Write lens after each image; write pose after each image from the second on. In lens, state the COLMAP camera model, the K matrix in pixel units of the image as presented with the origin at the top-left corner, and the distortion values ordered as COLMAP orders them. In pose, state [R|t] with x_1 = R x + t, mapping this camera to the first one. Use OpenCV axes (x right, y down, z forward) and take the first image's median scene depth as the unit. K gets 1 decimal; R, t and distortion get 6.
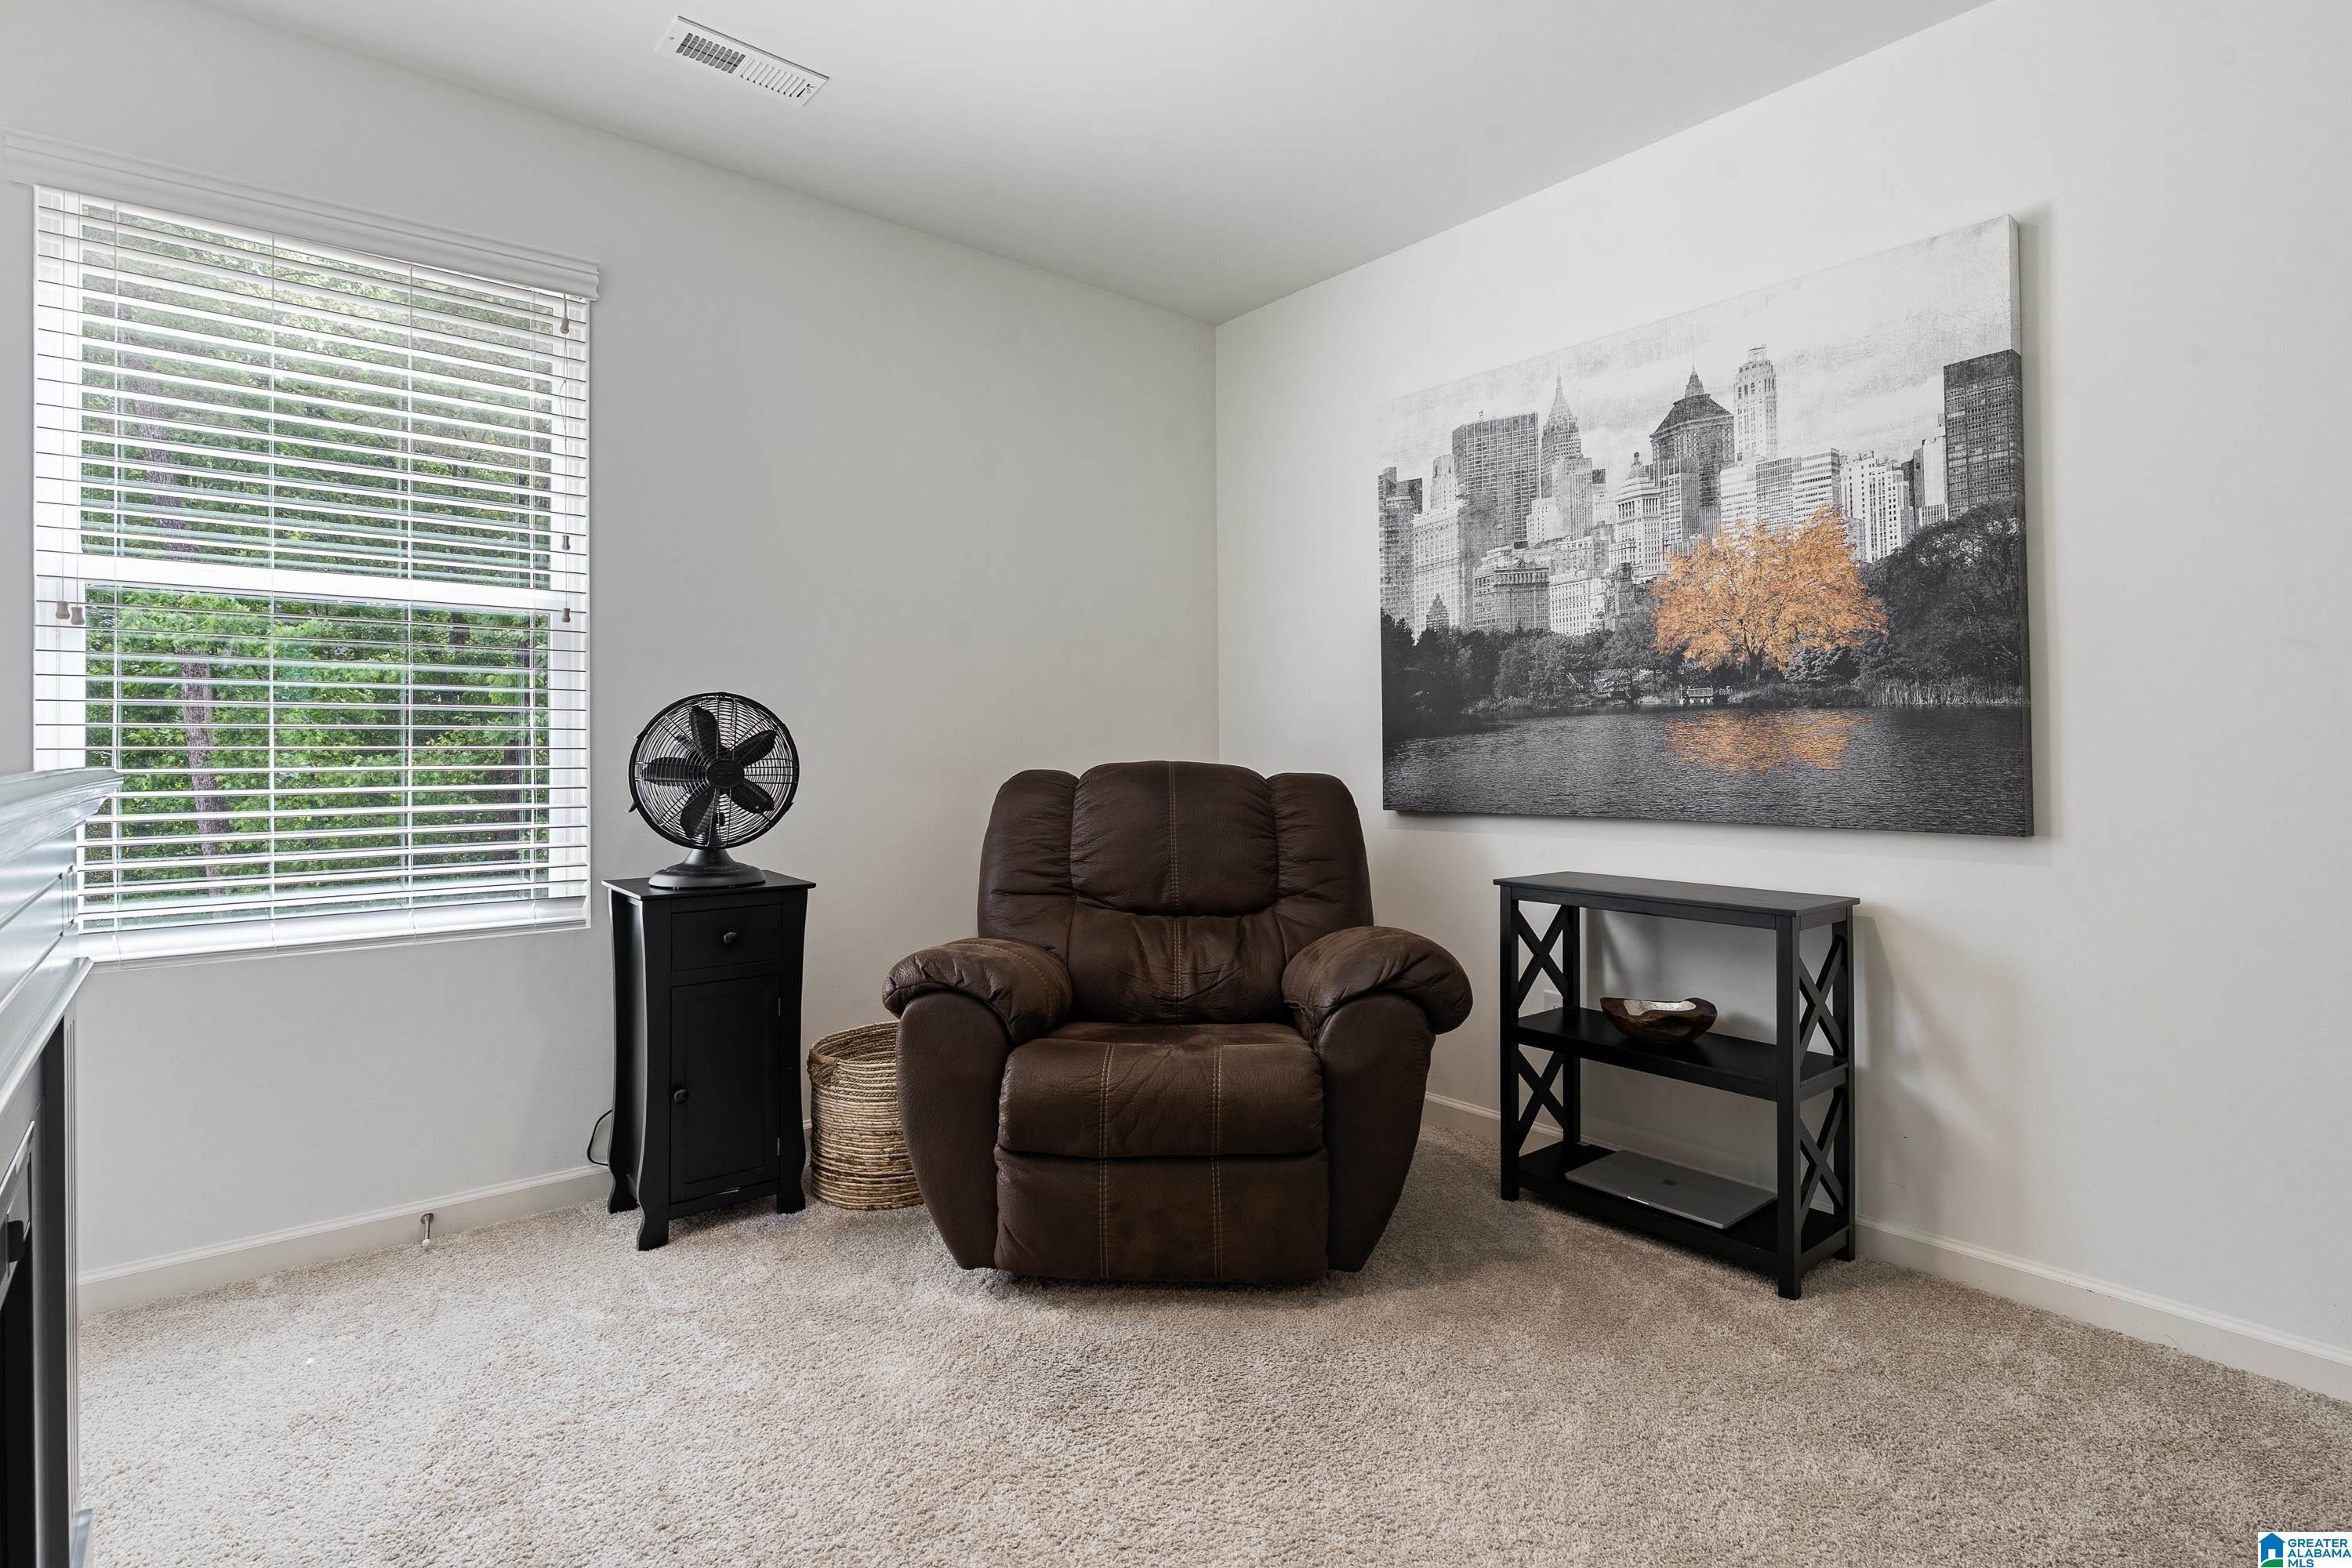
lens RADIAL K [[1064.1, 0, 1179.9], [0, 1064.1, 757.9], [0, 0, 1]] dist [-0.004495, 0.000094]
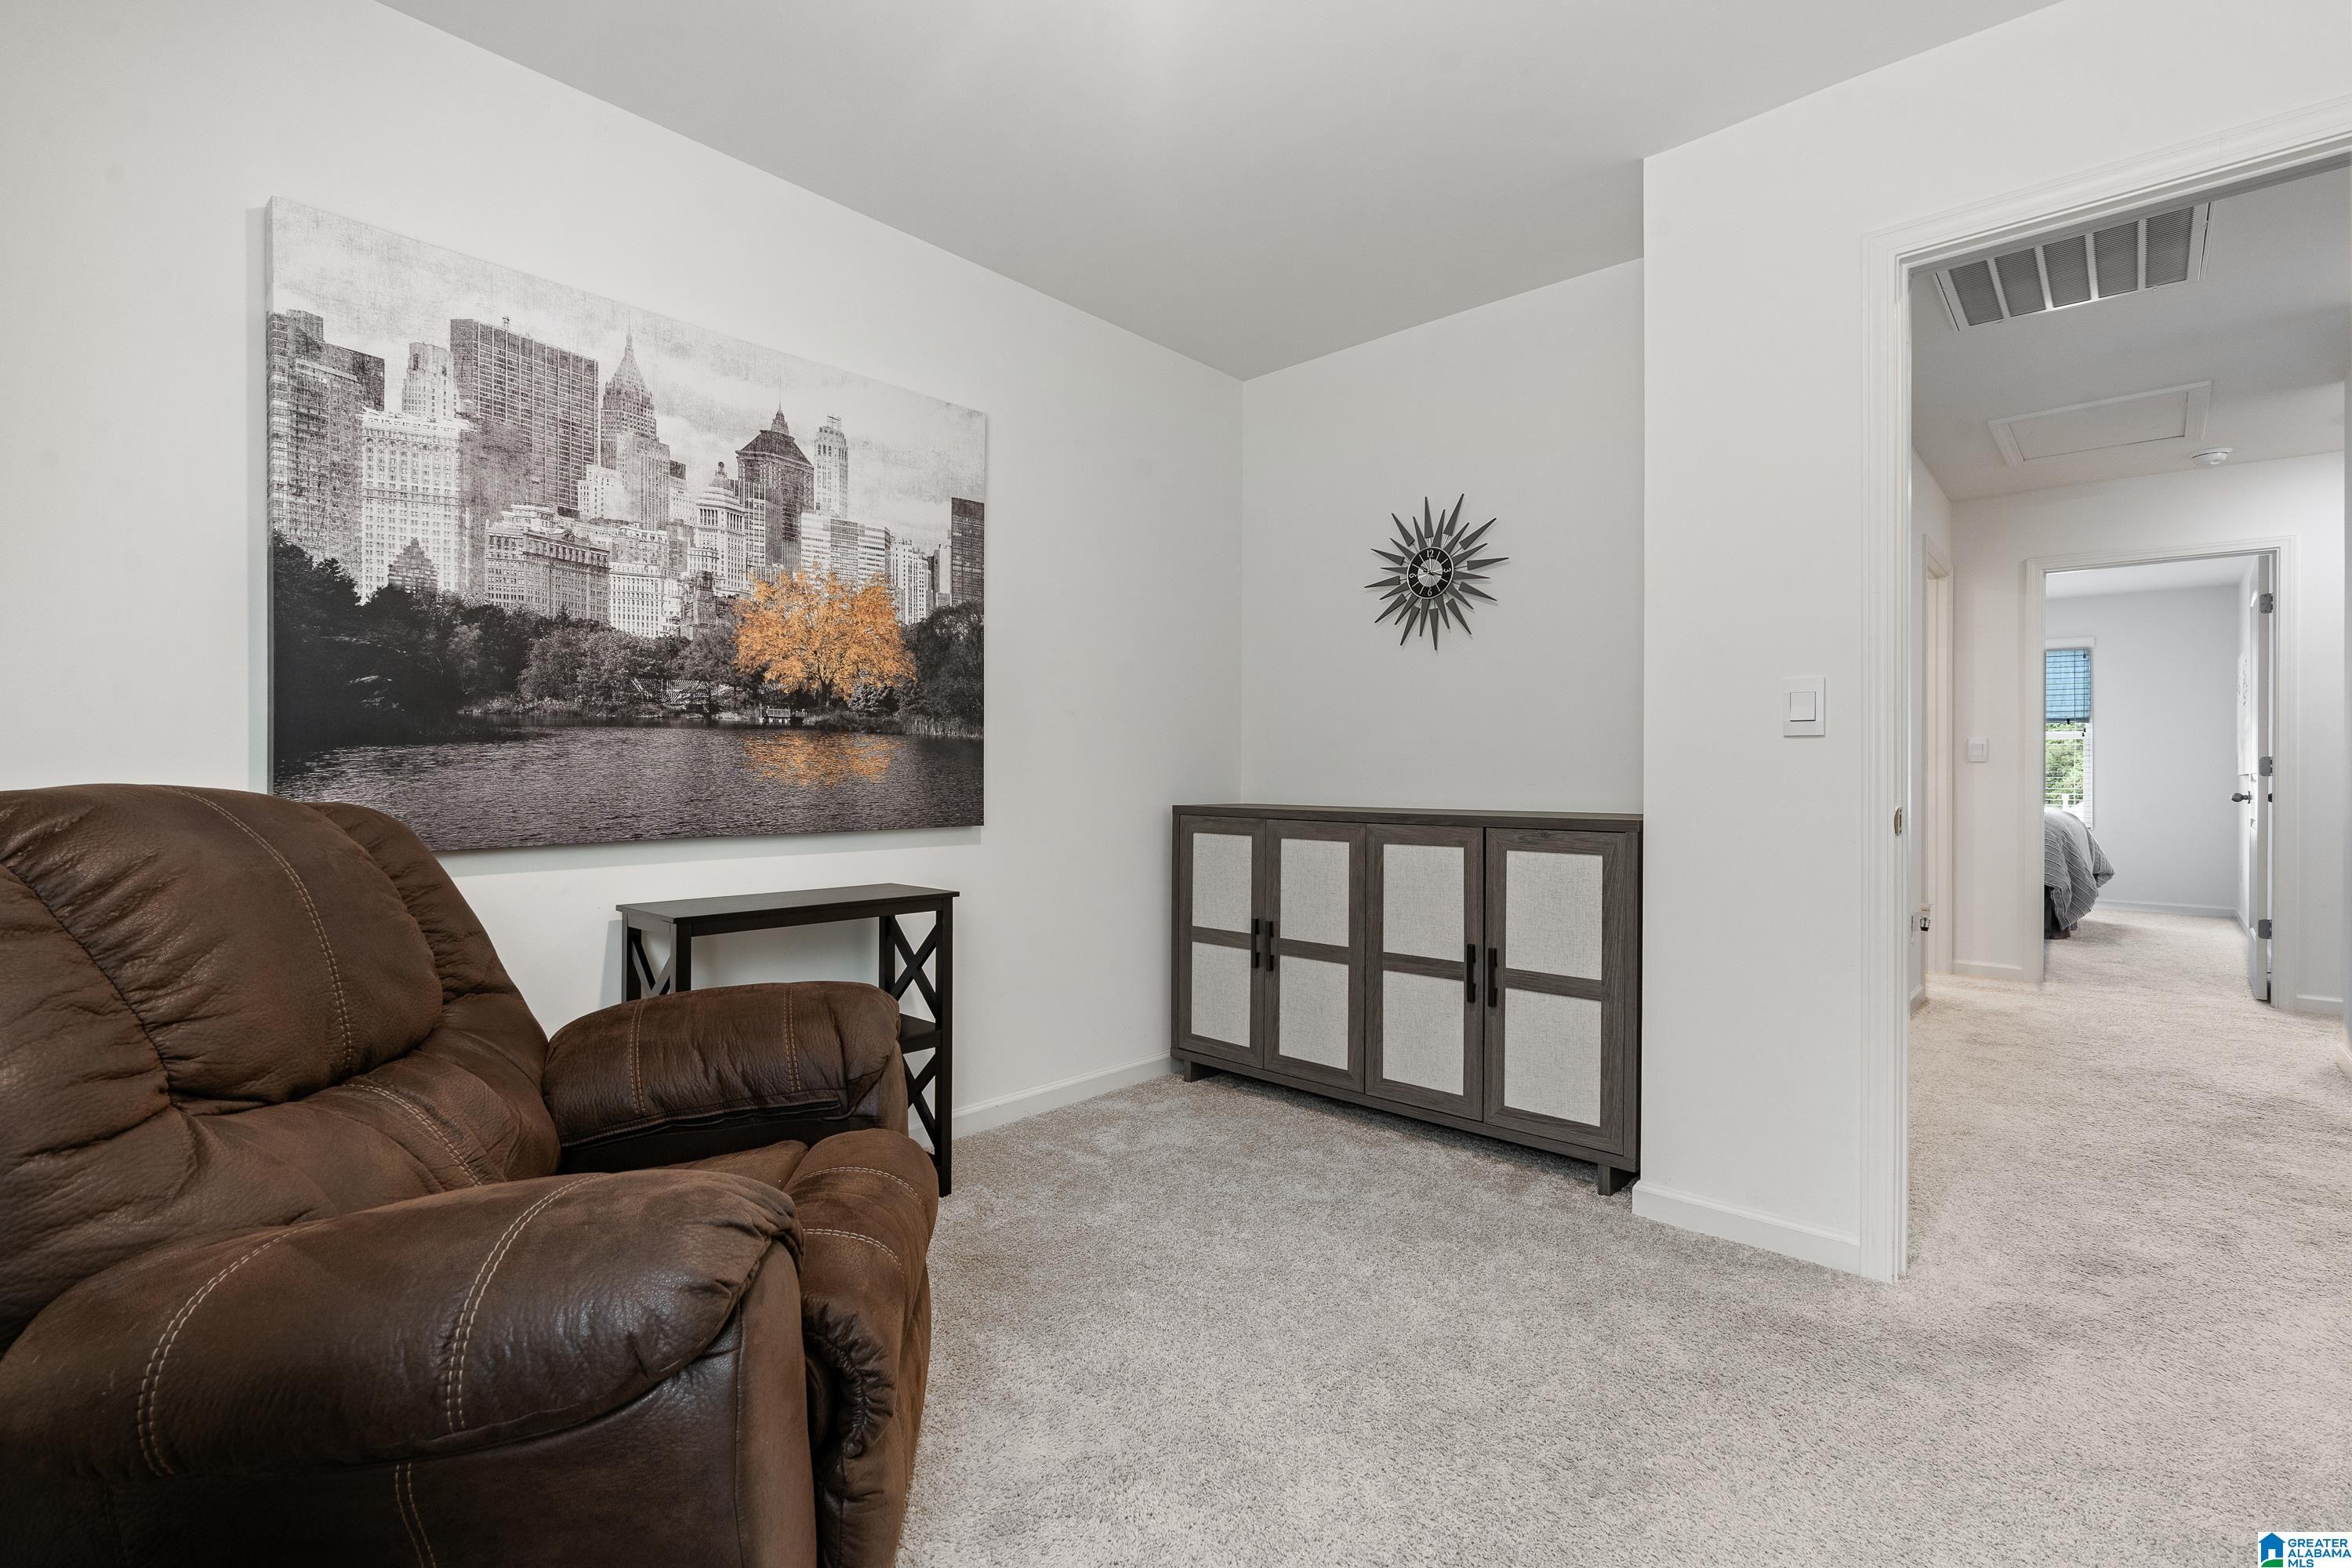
lens RADIAL K [[1064.1, 0, 1179.9], [0, 1064.1, 757.9], [0, 0, 1]] dist [-0.004495, 0.000094]
pose [[-0.095968, 0.000155, 0.995384, -0.580954], [-0.009499, 0.999954, -0.001071, -0.018209], [-0.995339, -0.009558, -0.095962, 0.668481]]
